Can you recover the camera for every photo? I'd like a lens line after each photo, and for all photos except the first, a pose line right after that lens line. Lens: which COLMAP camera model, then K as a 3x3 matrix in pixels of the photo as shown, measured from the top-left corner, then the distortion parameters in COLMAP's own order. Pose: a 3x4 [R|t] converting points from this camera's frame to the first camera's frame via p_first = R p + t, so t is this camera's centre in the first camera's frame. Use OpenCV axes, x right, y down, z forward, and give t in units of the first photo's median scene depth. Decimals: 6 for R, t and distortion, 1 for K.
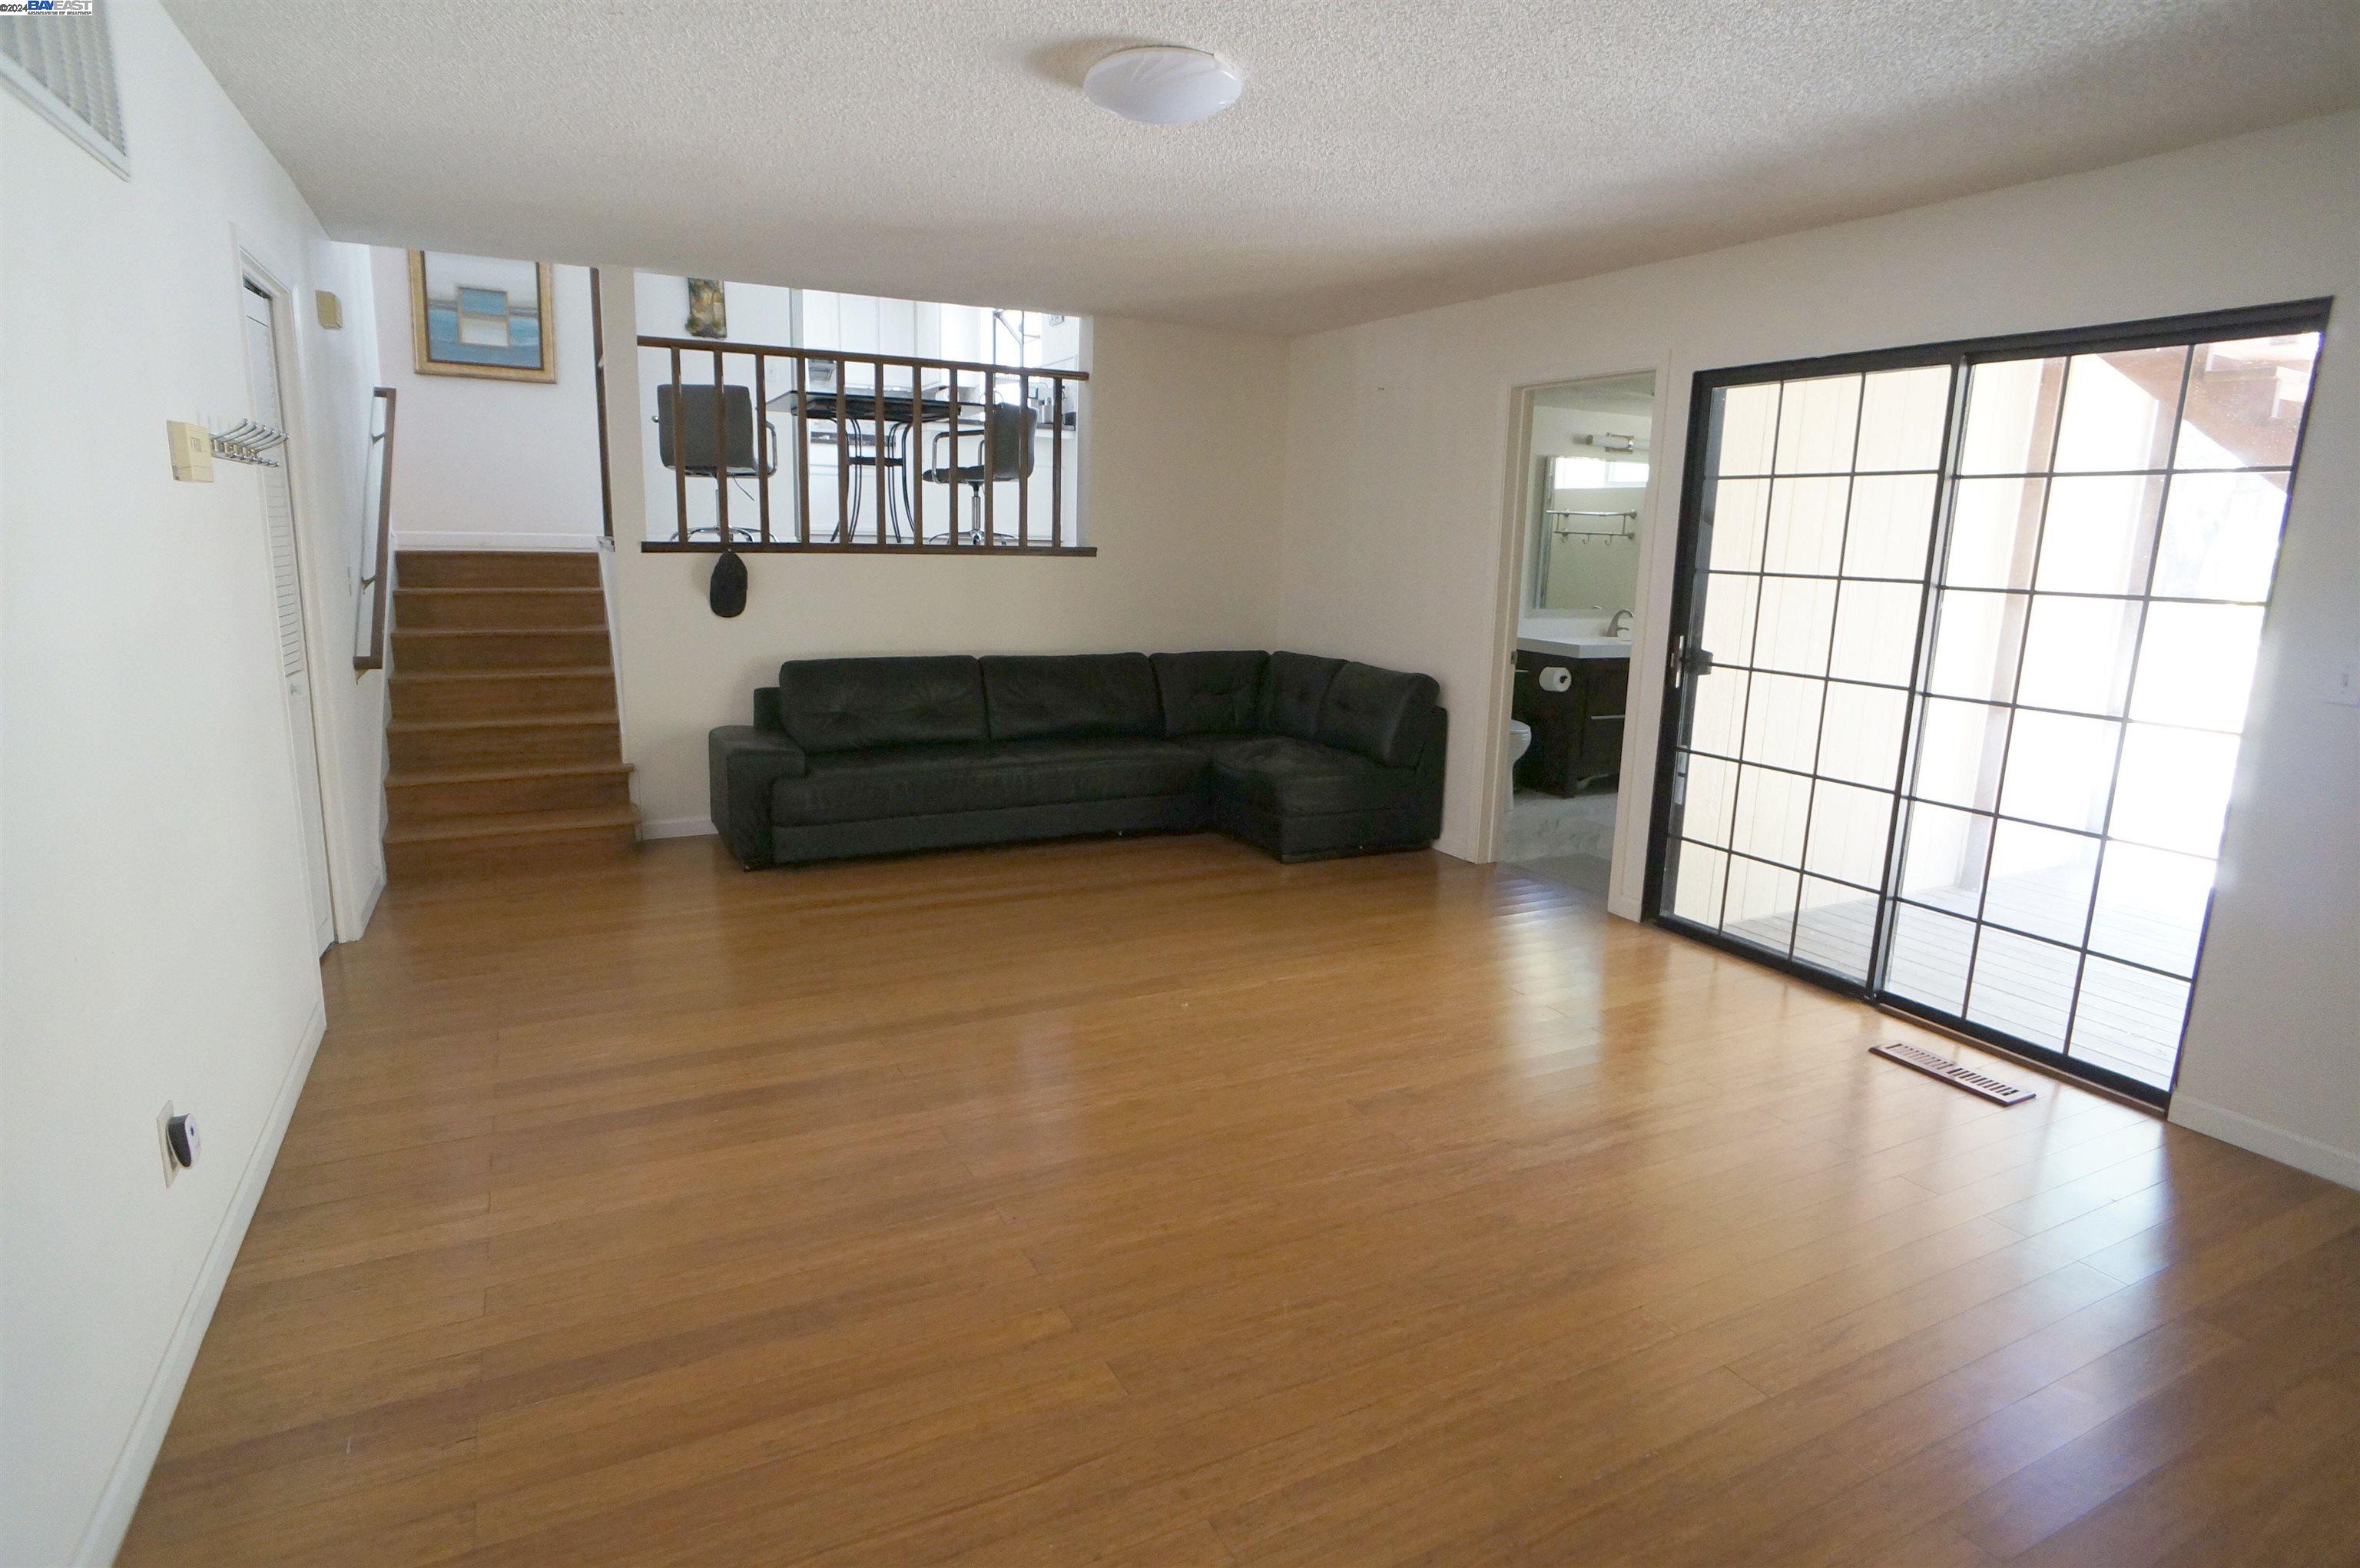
lens RADIAL K [[1241.1, 0, 1183.6], [0, 1241.1, 783.6], [0, 0, 1]] dist [-0.035573, 0.014976]
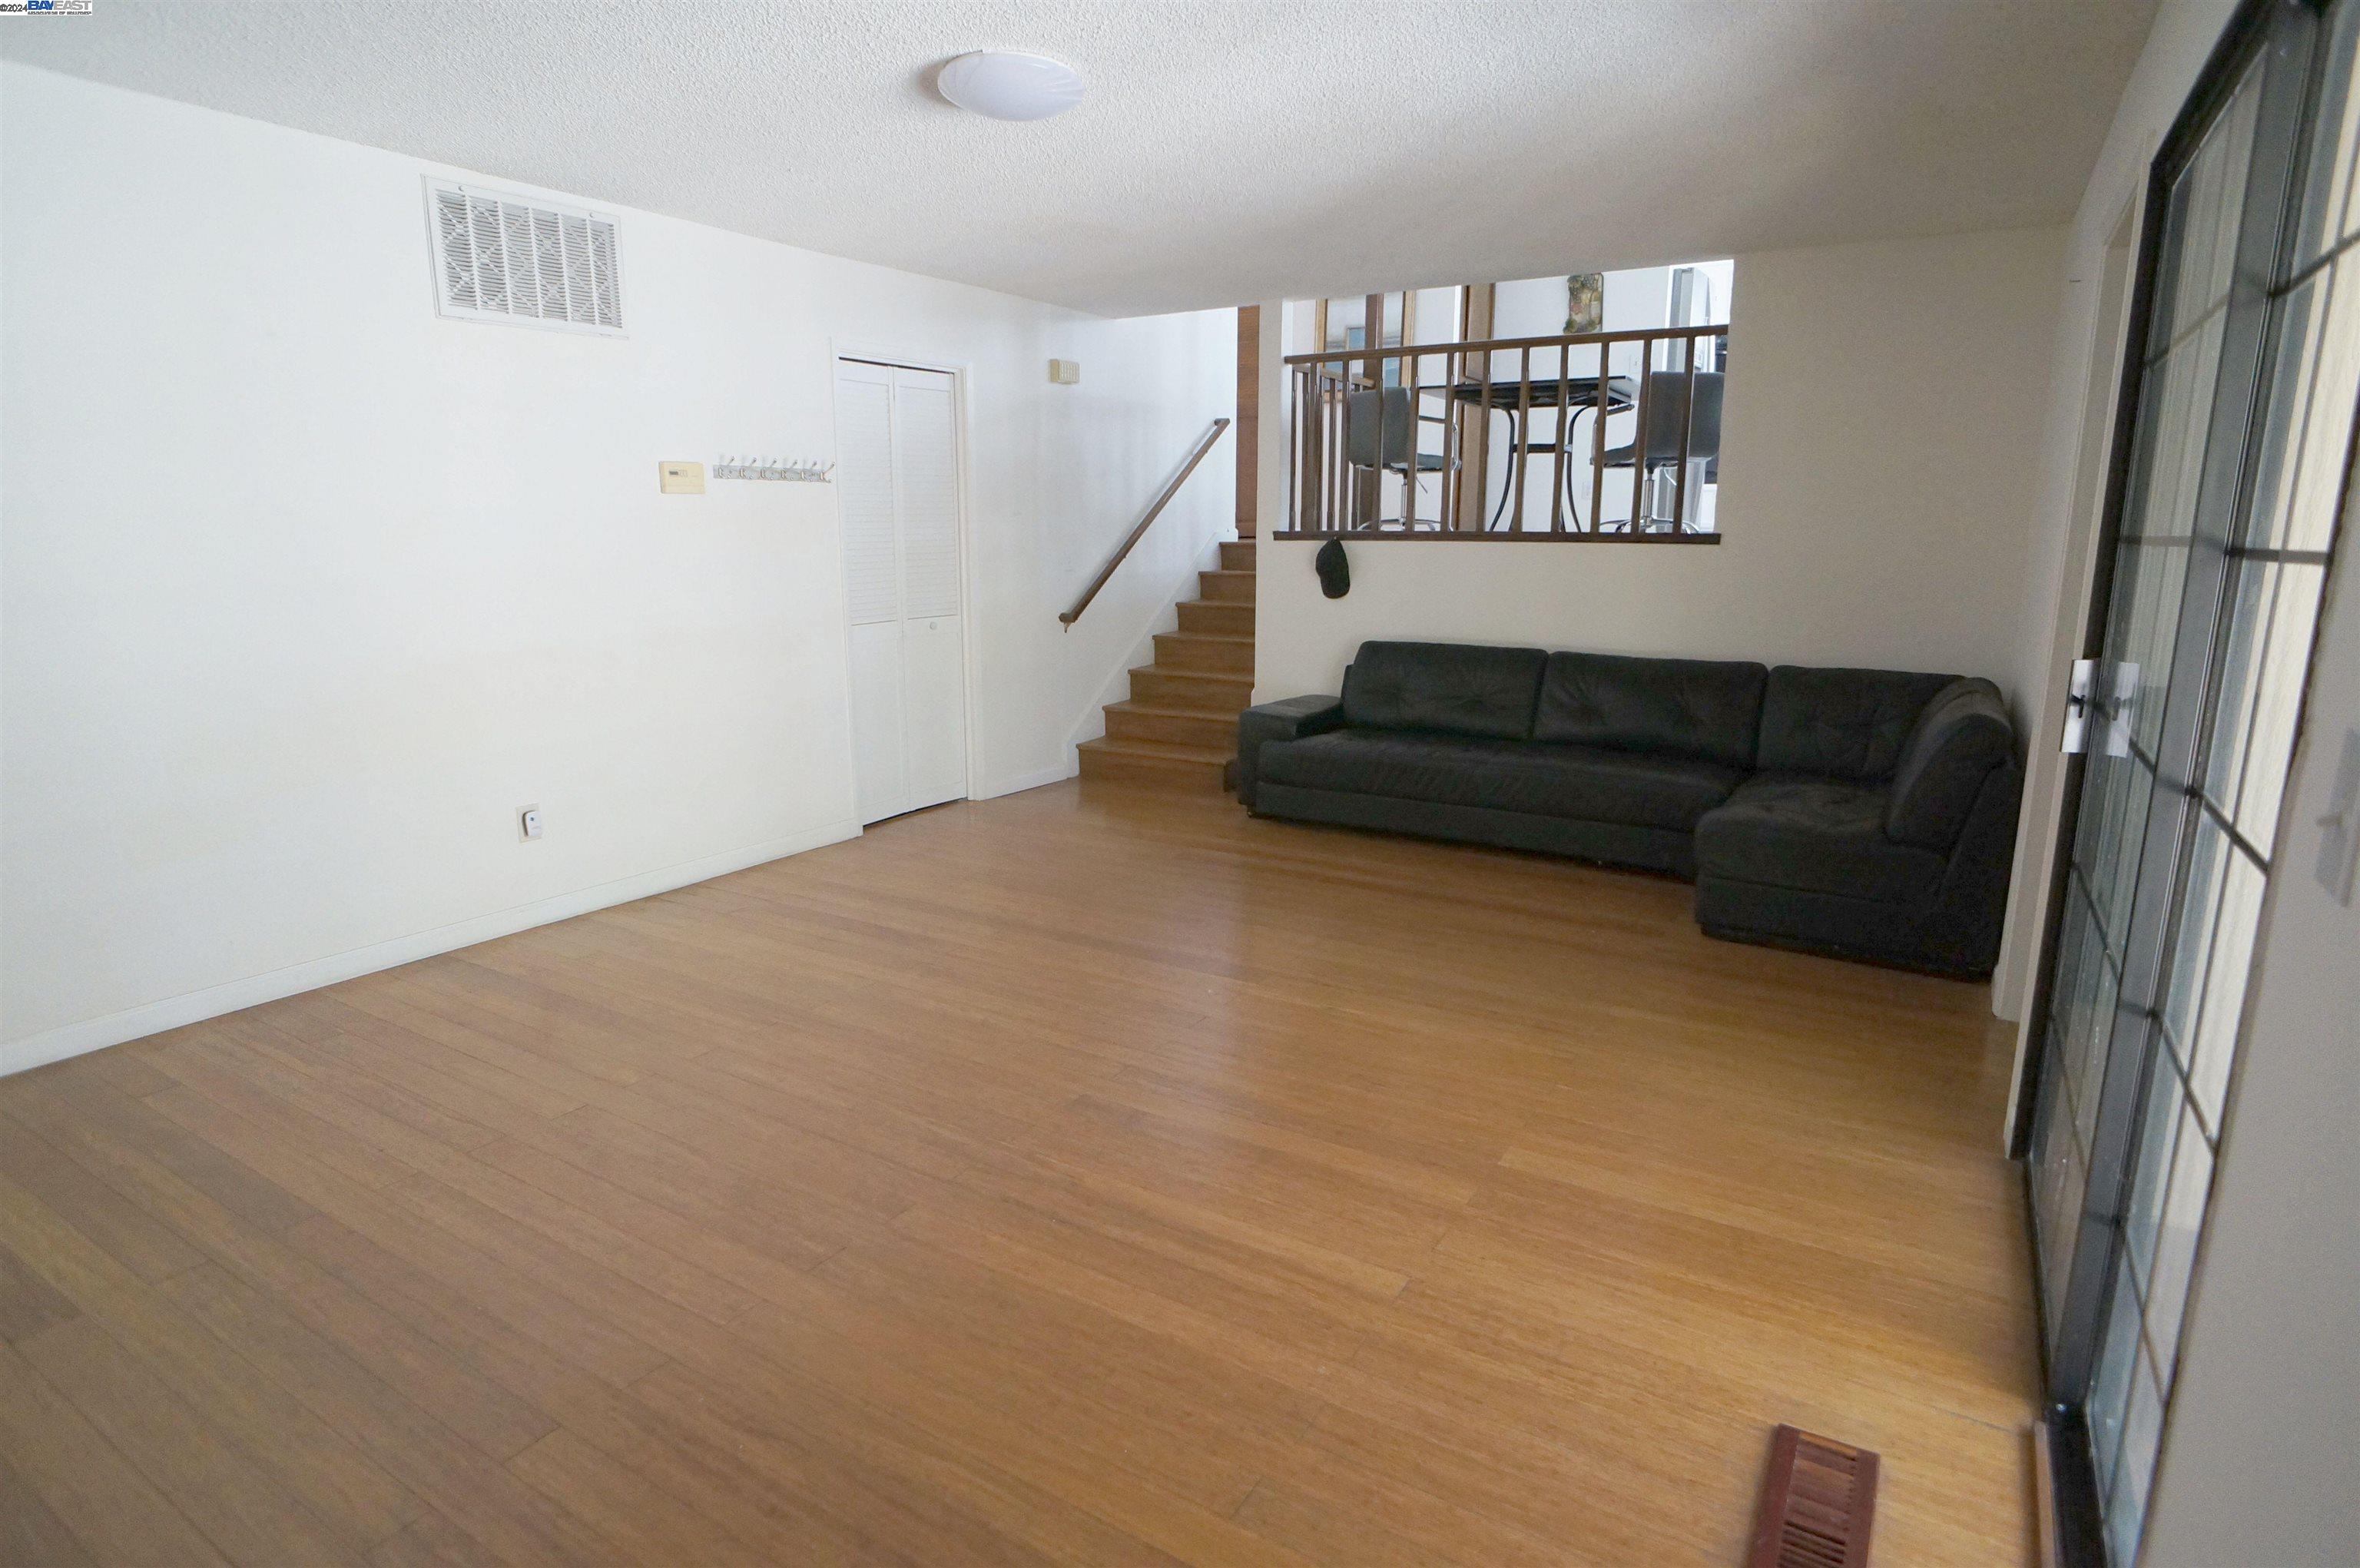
lens RADIAL K [[1241.1, 0, 1185.3], [0, 1241.1, 782.0], [0, 0, 1]] dist [-0.035573, 0.014976]
pose [[0.523948, 0.151539, -0.838161, 0.512258], [-0.157930, 0.984267, 0.079230, -0.037700], [0.836981, 0.090859, 0.539637, 0.288810]]
